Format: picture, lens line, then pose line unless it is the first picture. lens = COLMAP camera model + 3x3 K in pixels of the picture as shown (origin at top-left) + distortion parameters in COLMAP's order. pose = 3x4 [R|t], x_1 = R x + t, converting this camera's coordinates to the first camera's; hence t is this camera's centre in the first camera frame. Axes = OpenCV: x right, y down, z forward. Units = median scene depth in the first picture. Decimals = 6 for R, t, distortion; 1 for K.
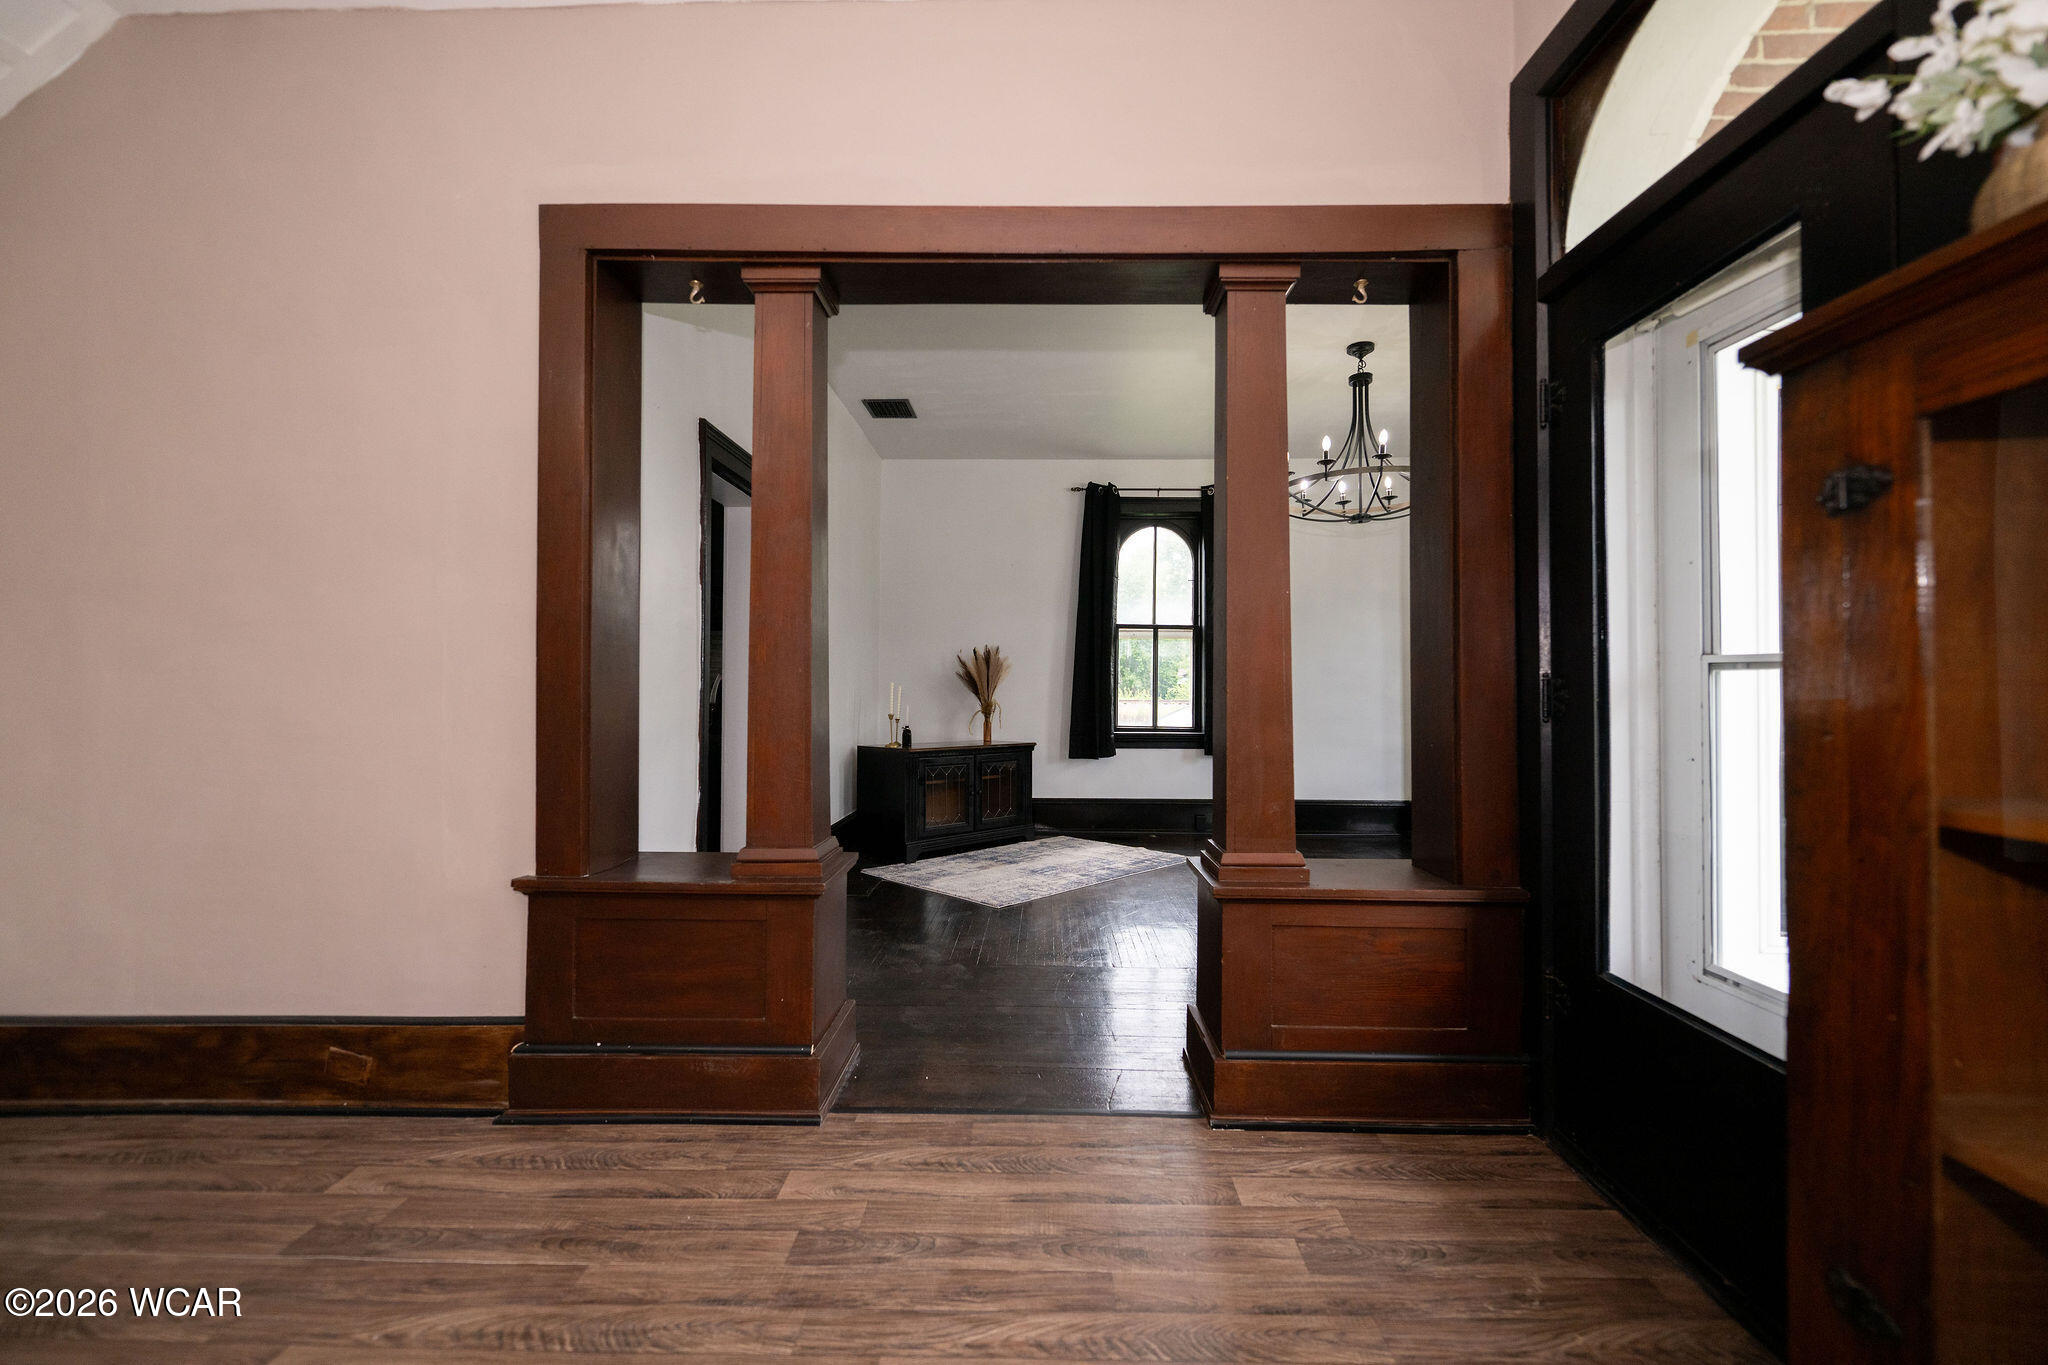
lens RADIAL K [[814.6, 0, 997.6], [0, 814.6, 710.6], [0, 0, 1]] dist [0.000269, 0.000018]
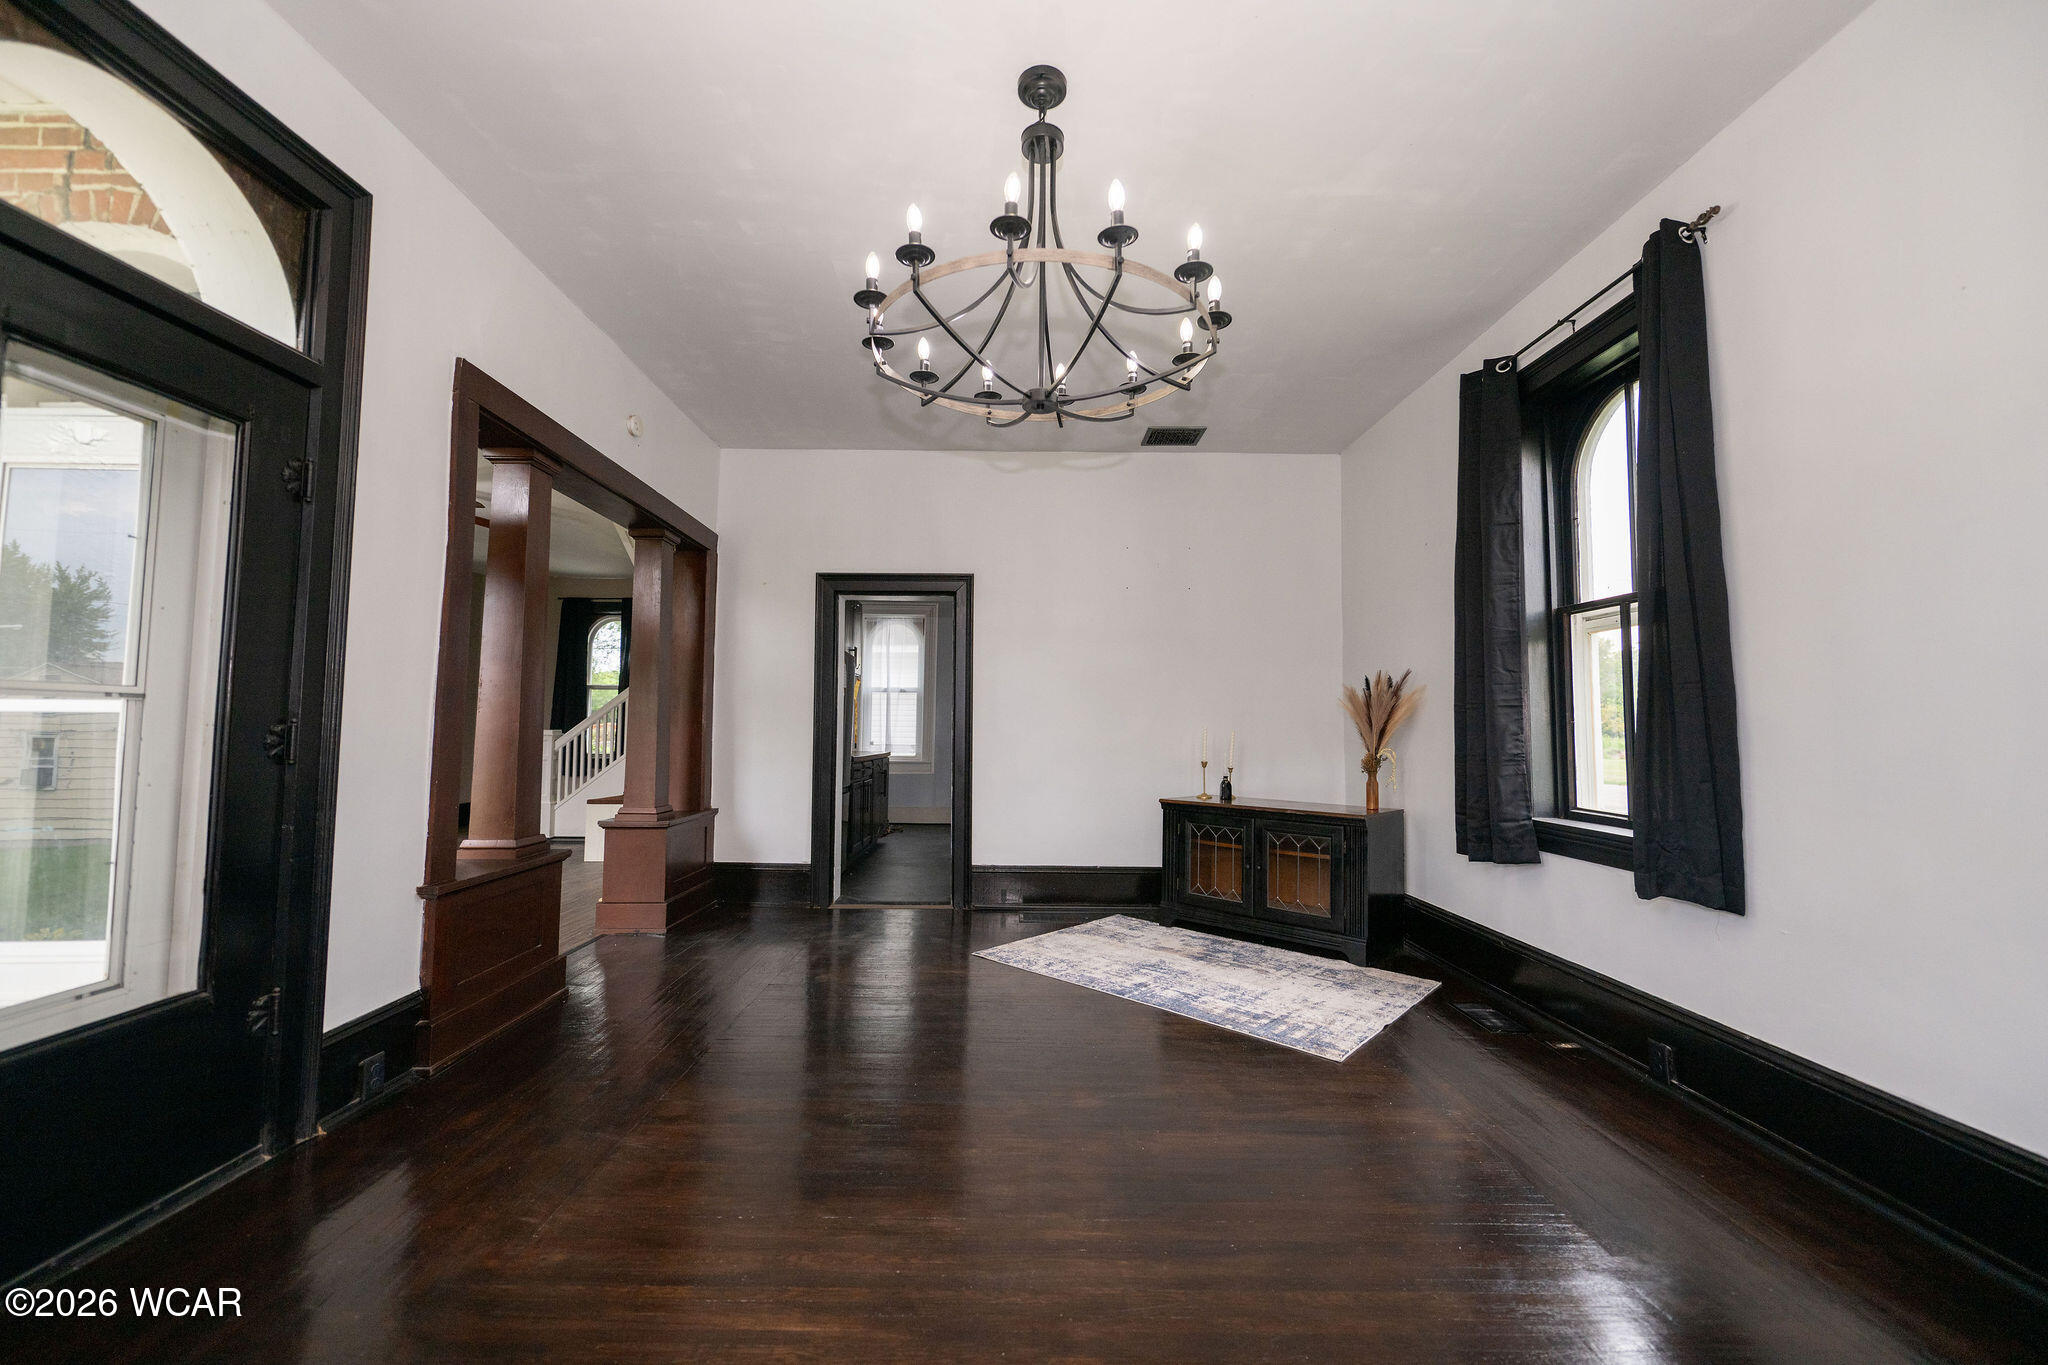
lens RADIAL K [[814.6, 0, 997.6], [0, 814.6, 710.6], [0, 0, 1]] dist [0.000269, 0.000018]
pose [[-0.009253, -0.004880, -0.999945, 0.695608], [0.008603, 0.999951, -0.004959, -0.046027], [0.999920, -0.008649, -0.009211, 0.692754]]
